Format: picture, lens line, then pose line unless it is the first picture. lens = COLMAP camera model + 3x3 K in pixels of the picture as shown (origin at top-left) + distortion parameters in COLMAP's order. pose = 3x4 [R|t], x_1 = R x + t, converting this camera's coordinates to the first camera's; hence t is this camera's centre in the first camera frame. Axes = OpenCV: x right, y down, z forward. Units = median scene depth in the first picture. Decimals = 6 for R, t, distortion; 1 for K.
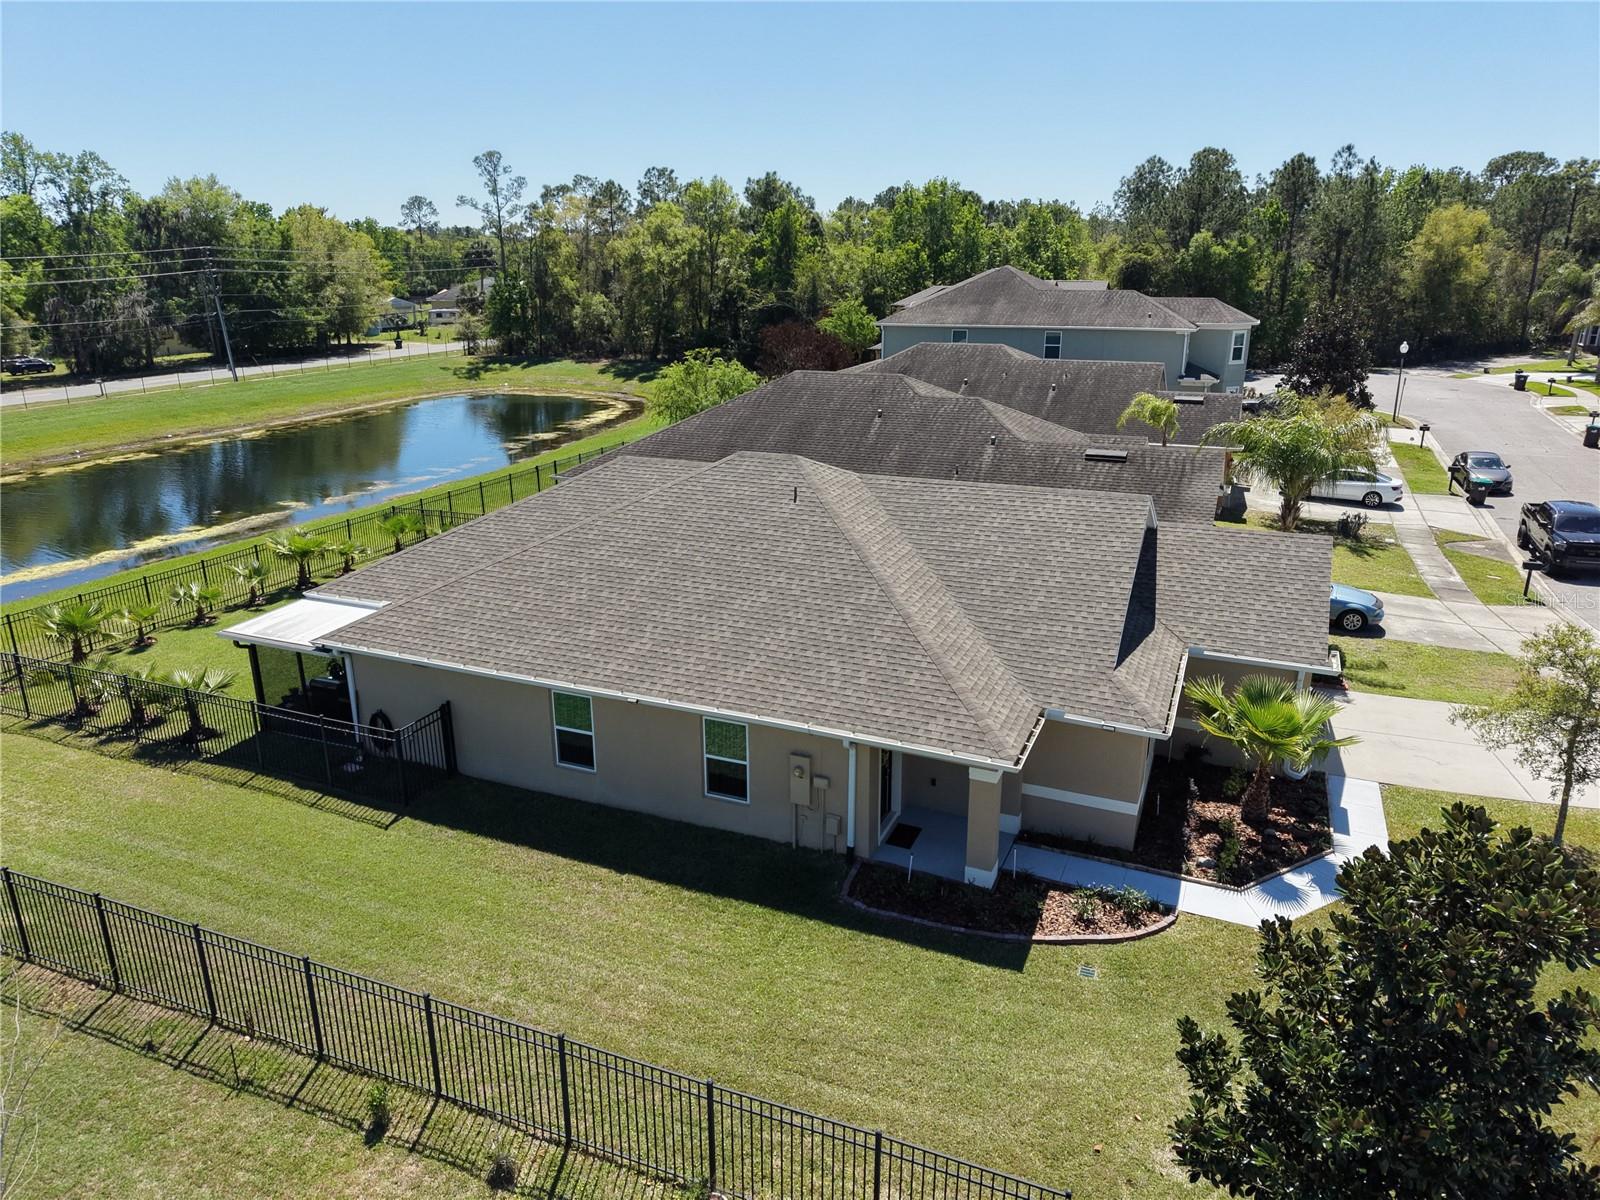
lens RADIAL K [[1088.0, 0, 812.1], [0, 1088.0, 598.1], [0, 0, 1]] dist [0.004414, -0.001051]
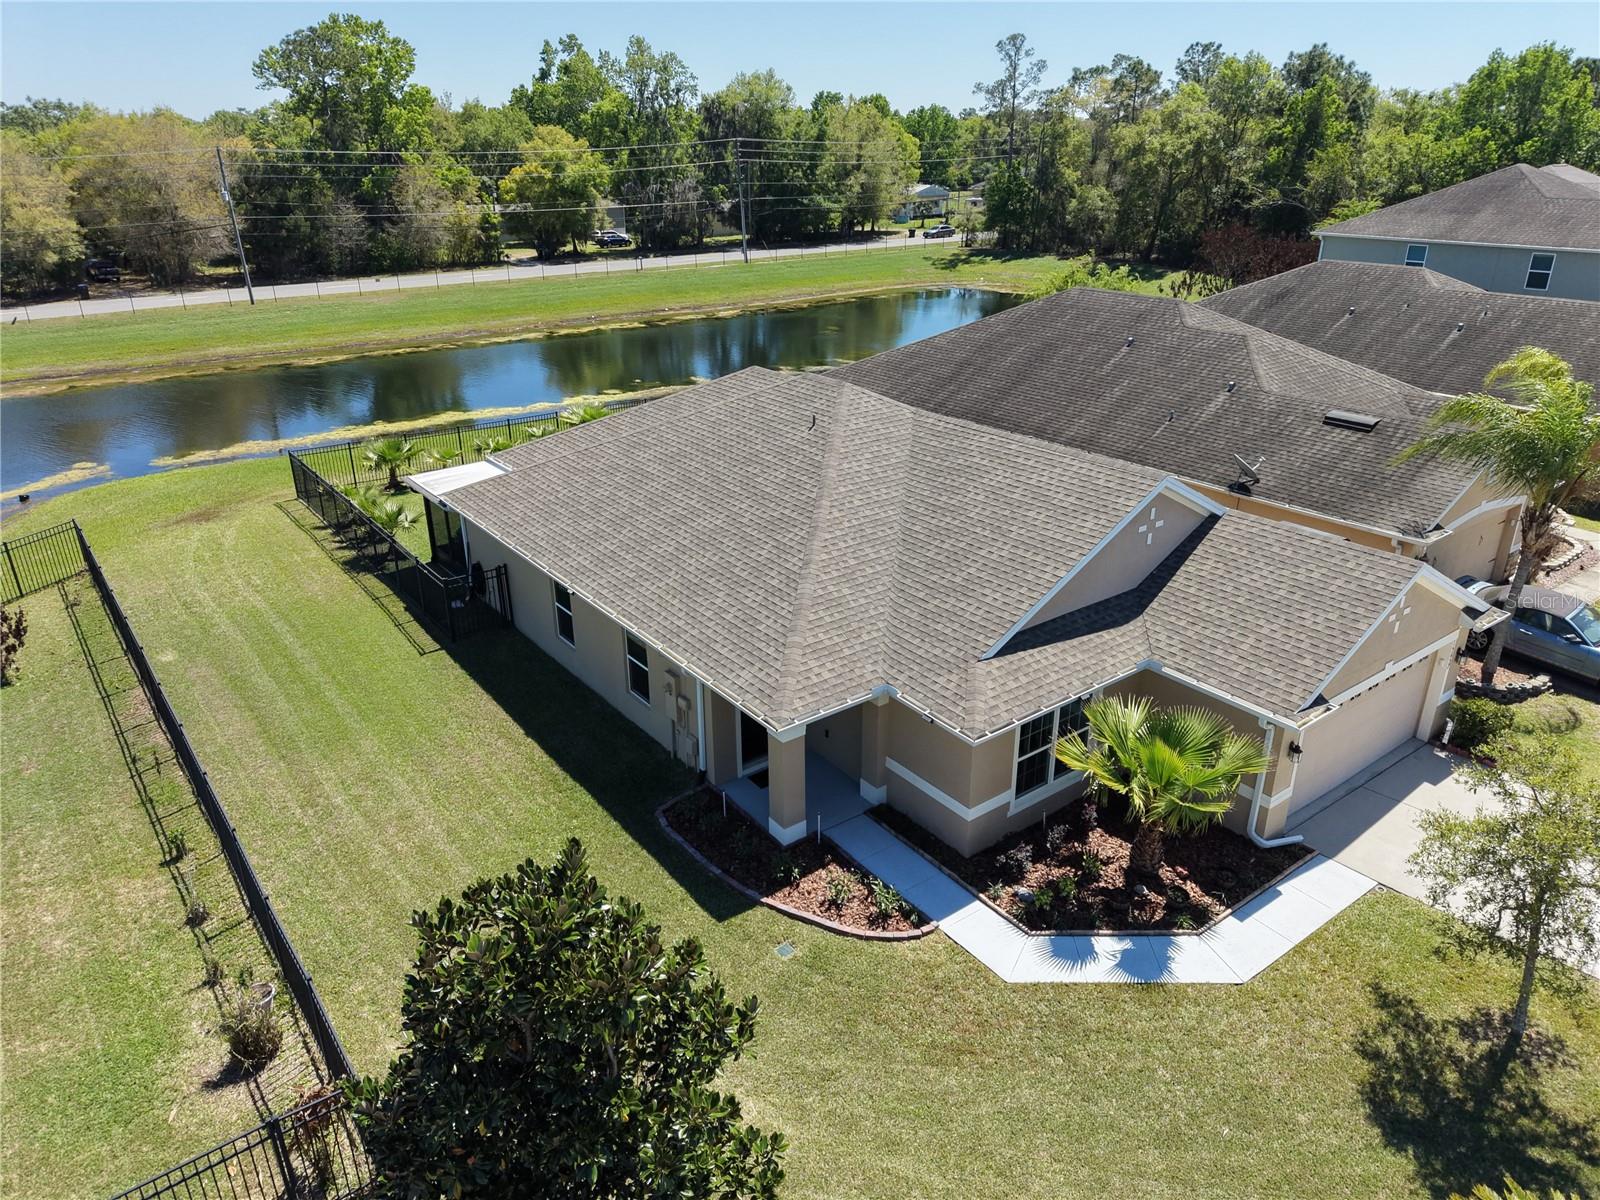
lens RADIAL K [[1082.6, 0, 800.0], [0, 1082.6, 600.0], [0, 0, 1]] dist [0.043152, -0.047454]
pose [[0.861635, 0.196552, -0.467924, 0.103650], [-0.150658, 0.979462, 0.134003, -0.015073], [0.484652, -0.044965, 0.873550, 0.026728]]
